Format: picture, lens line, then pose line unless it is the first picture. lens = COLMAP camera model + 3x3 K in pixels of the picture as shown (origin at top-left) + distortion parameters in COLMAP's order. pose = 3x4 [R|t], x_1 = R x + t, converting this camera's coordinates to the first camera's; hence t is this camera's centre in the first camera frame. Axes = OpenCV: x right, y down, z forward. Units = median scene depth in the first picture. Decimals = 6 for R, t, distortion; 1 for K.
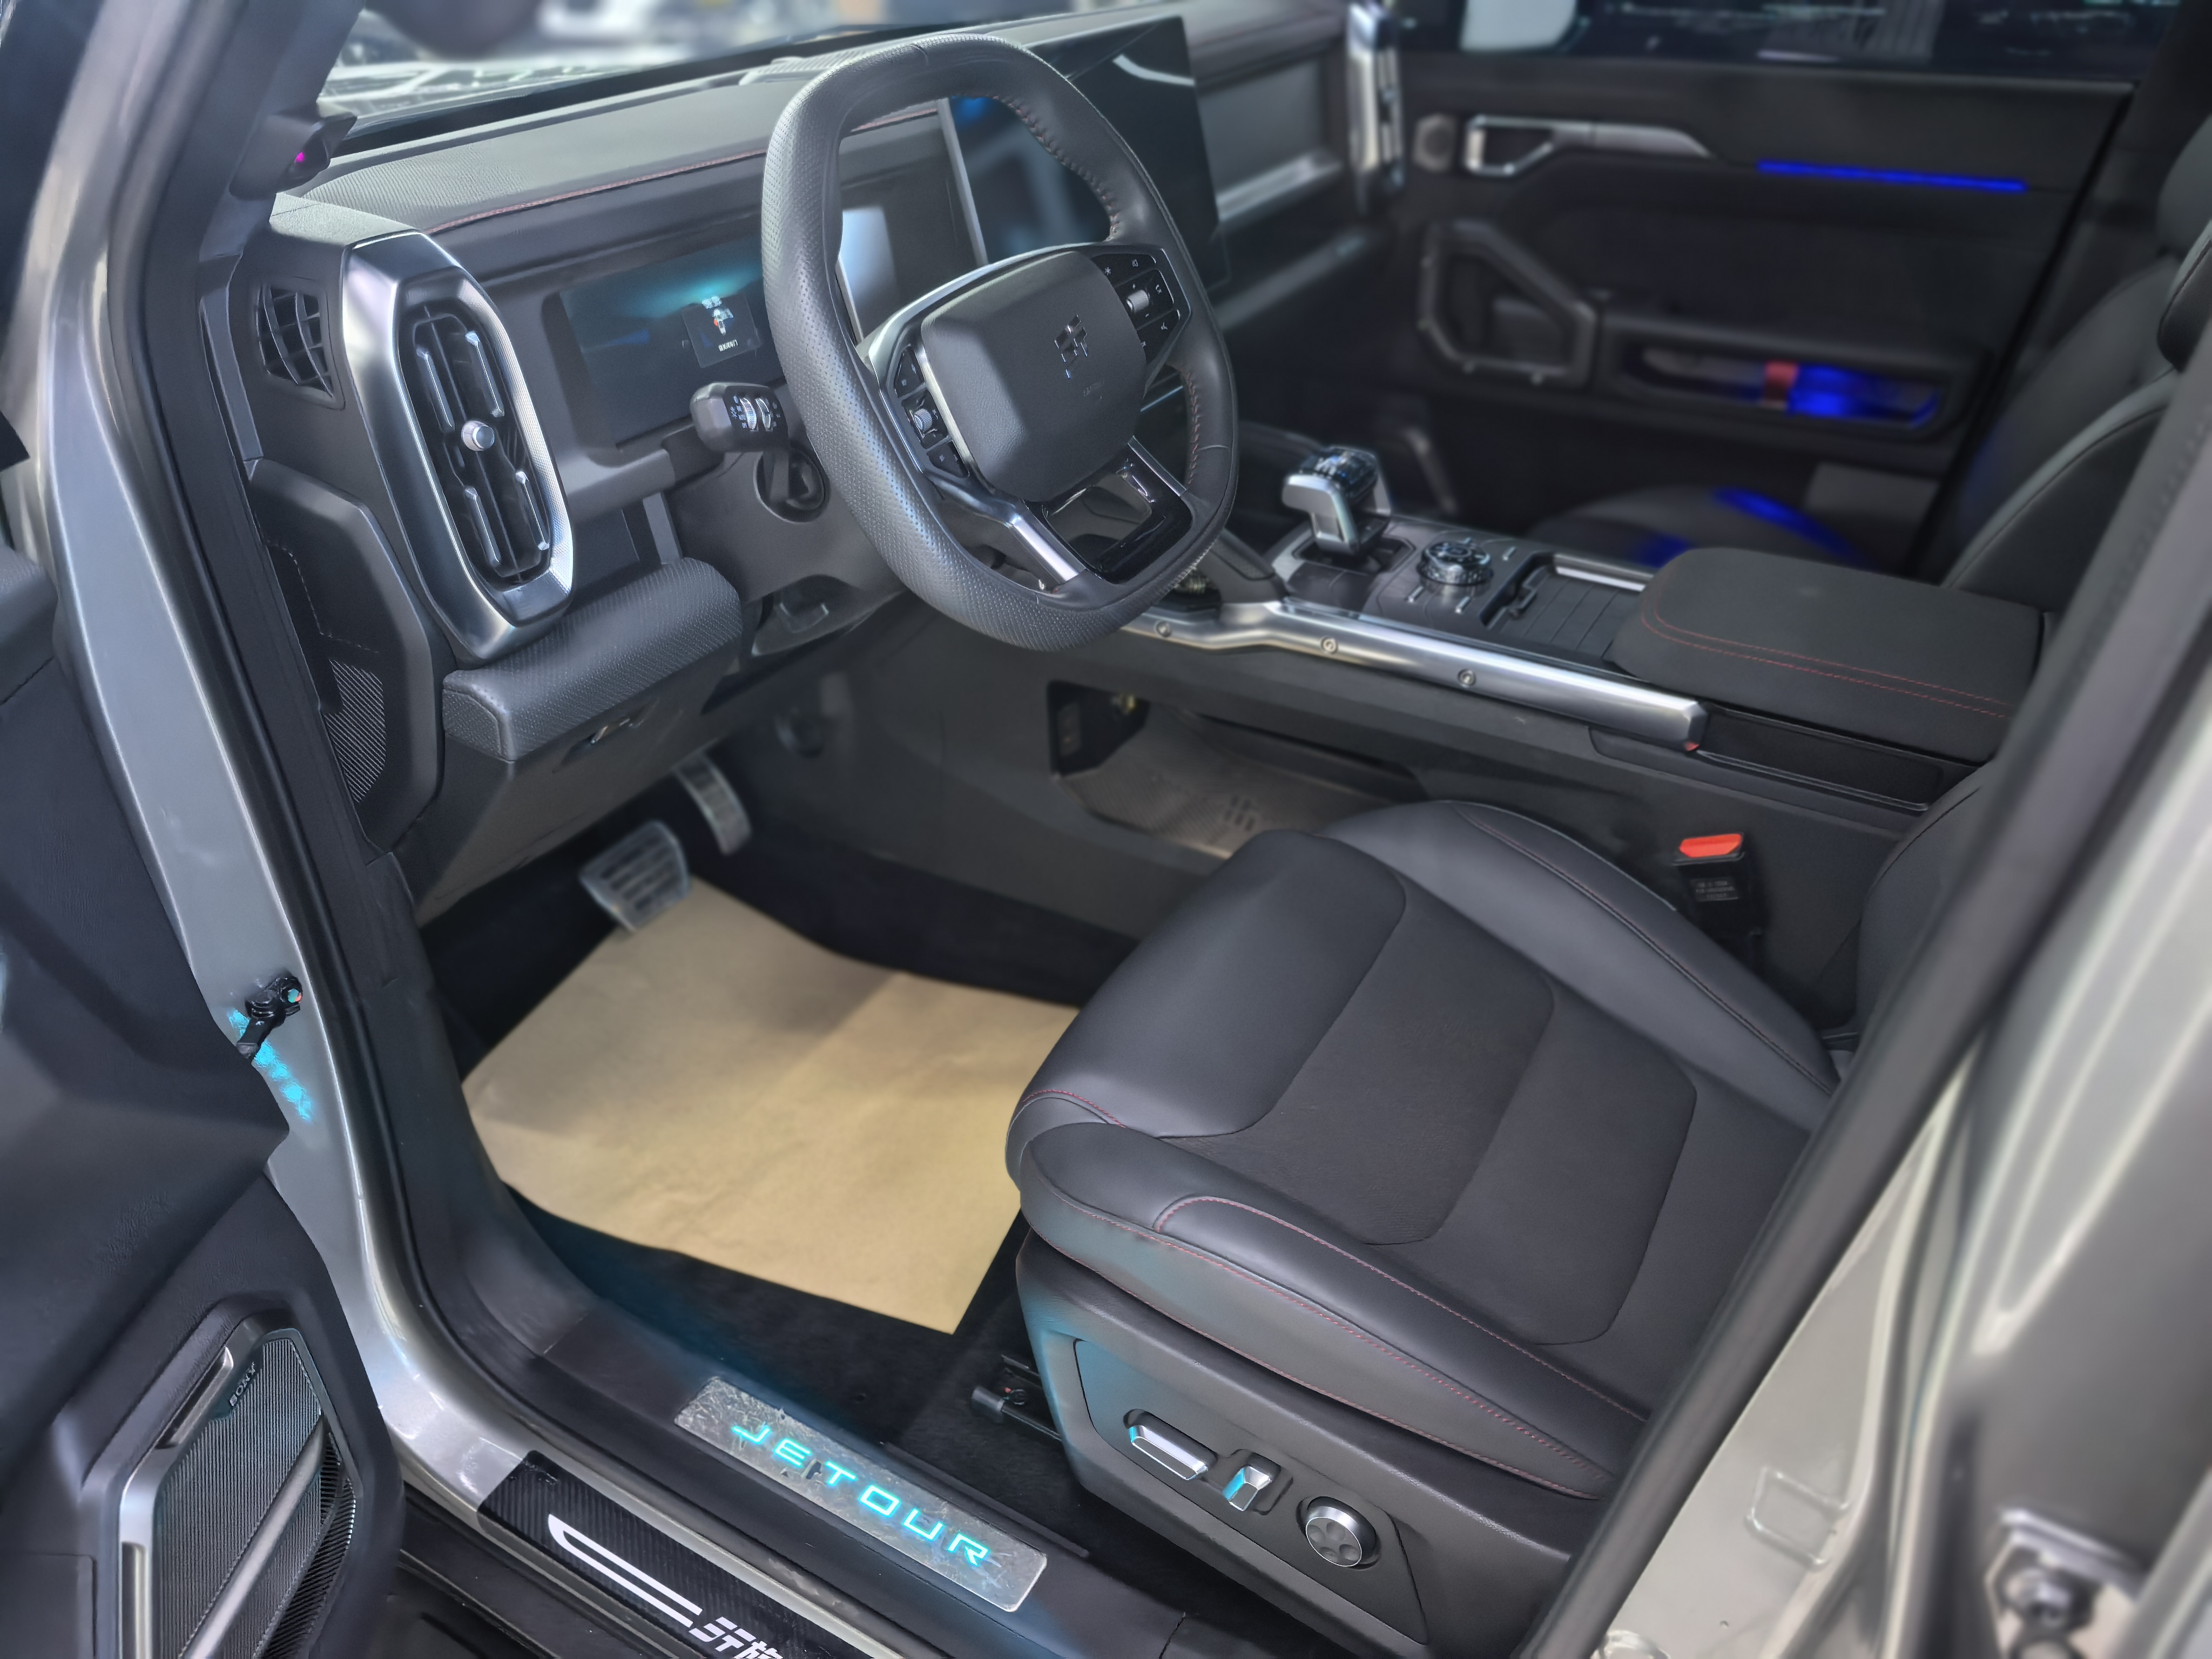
lens RADIAL K [[1649.1, 0, 1106.0], [0, 1649.1, 829.5], [0, 0, 1]] dist [0.008362, 0.001284]
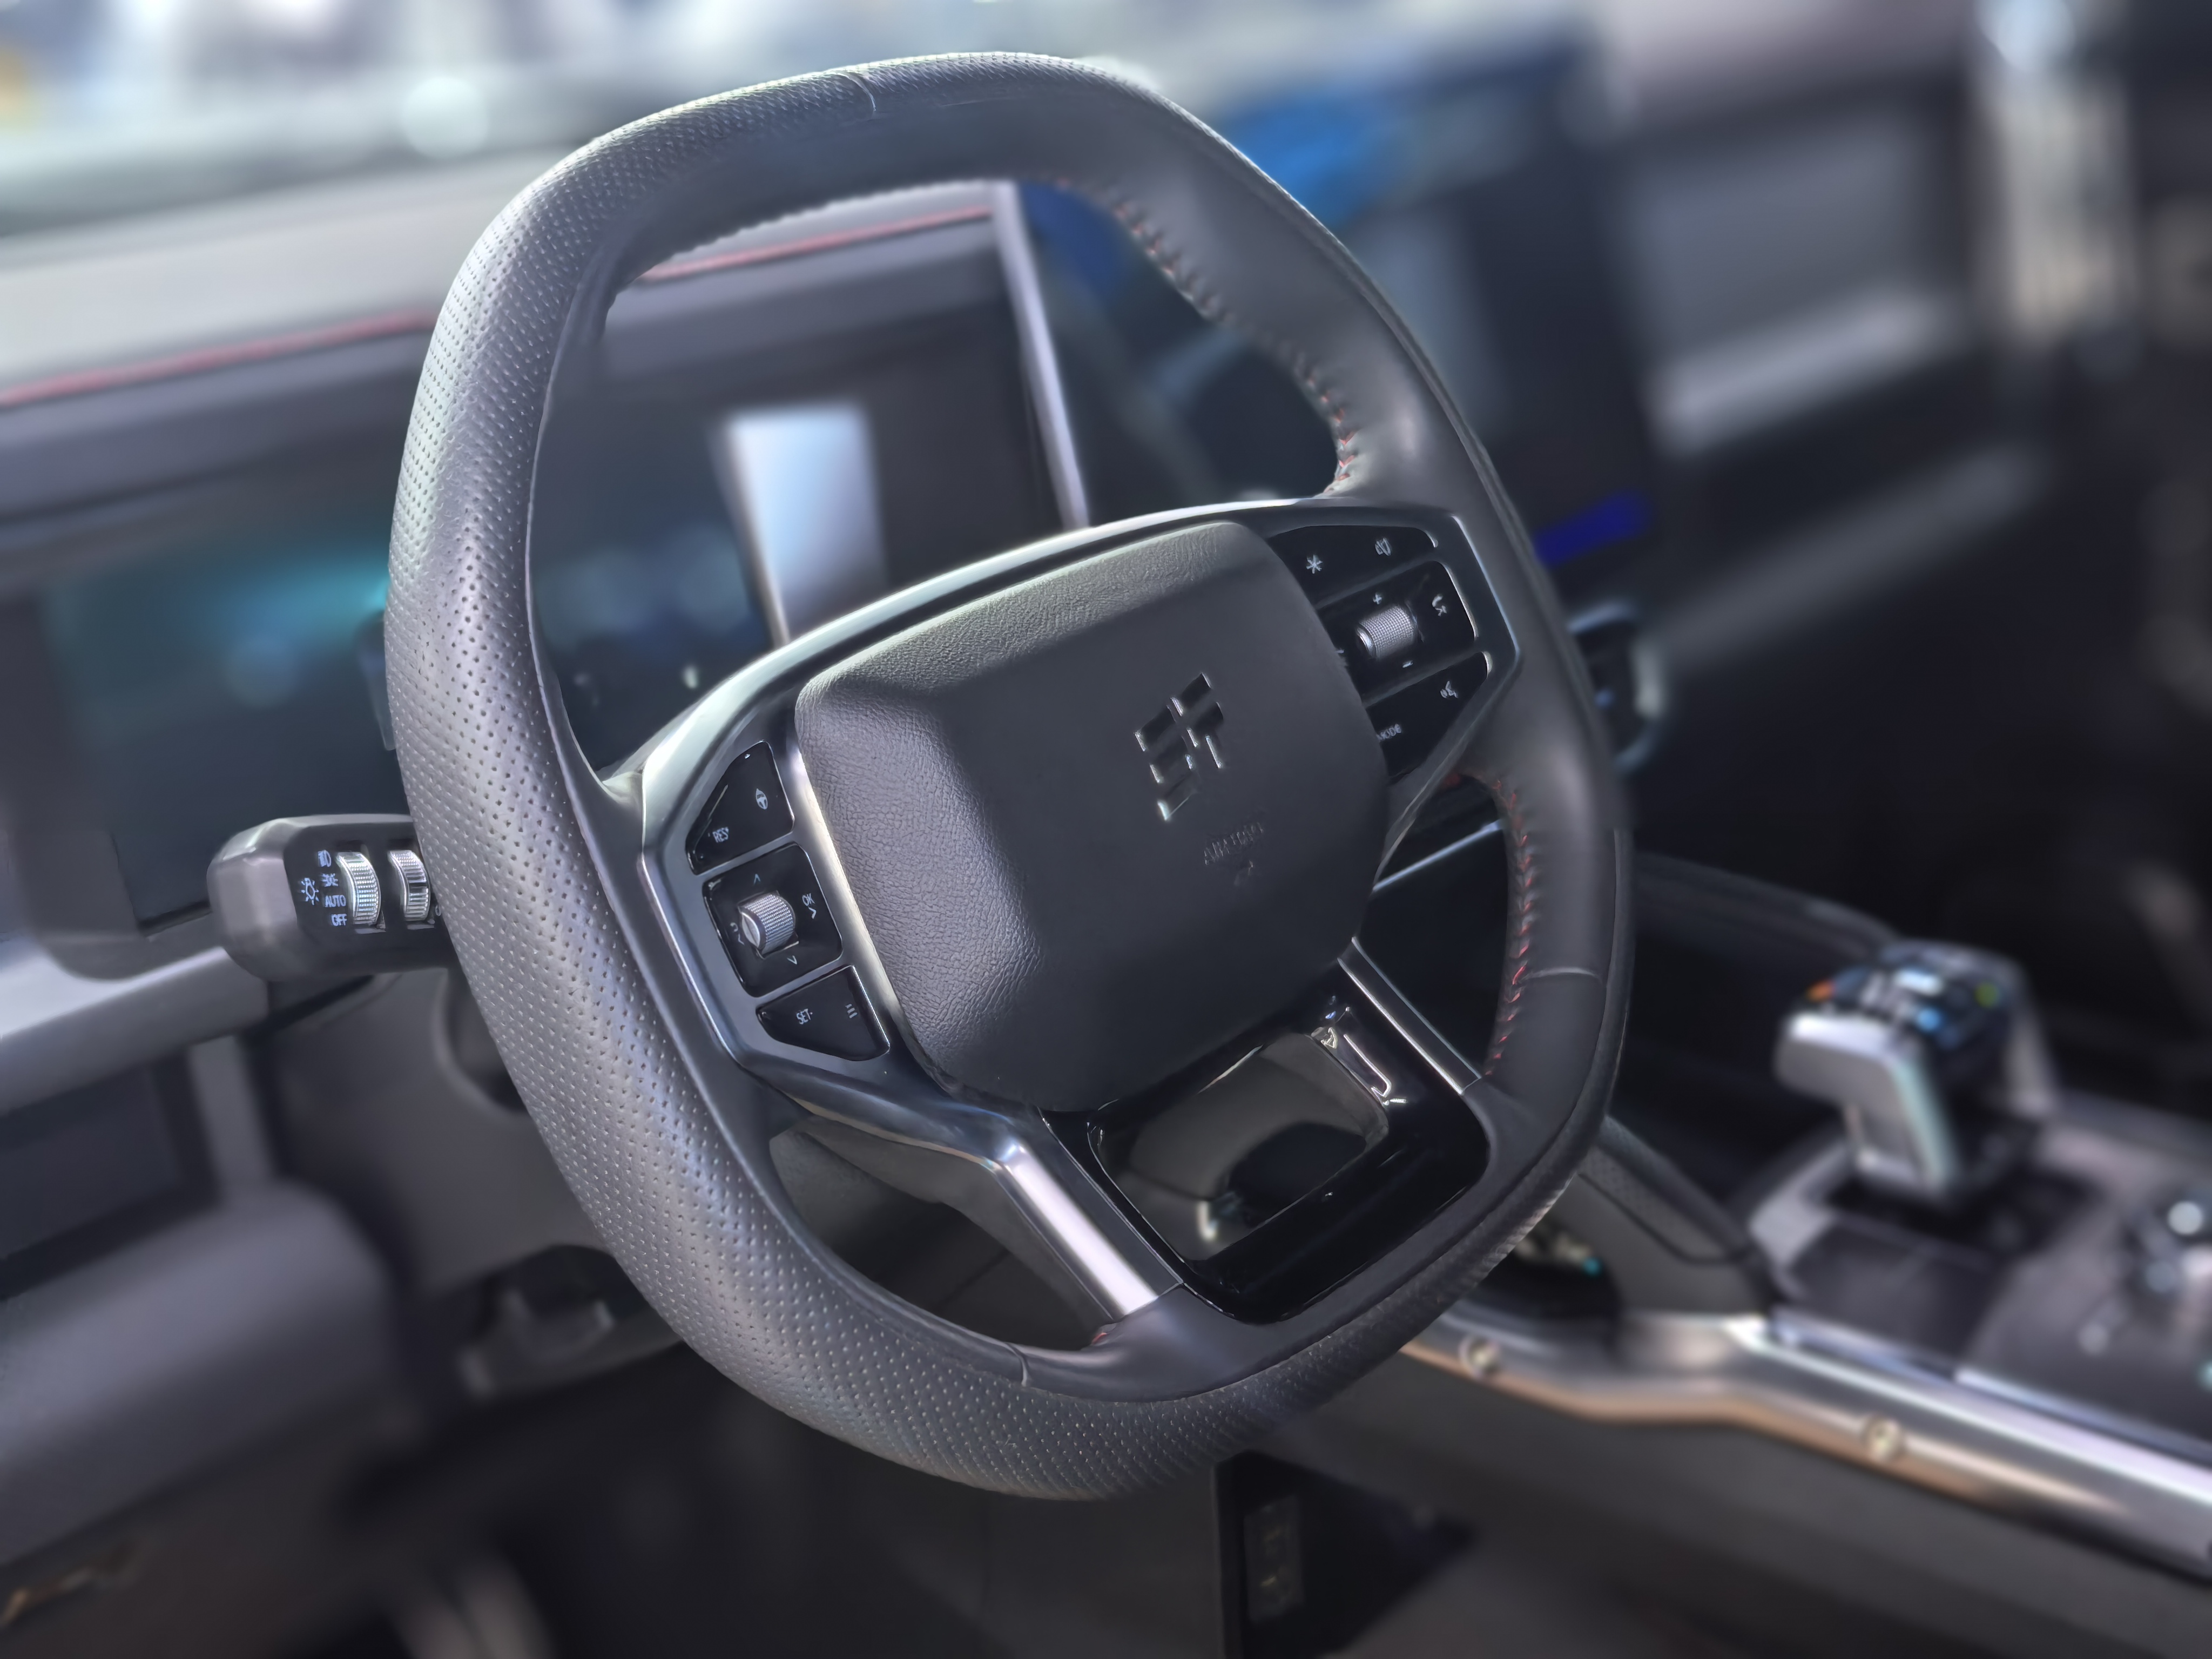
lens RADIAL K [[3171.1, 0, 1108.5], [0, 3171.1, 784.9], [0, 0, 1]] dist [0.234256, -1.045682]
pose [[0.985697, 0.038357, -0.164101, 0.083425], [-0.073945, 0.973450, -0.216626, -0.097377], [0.151435, 0.225662, 0.962364, 0.205853]]
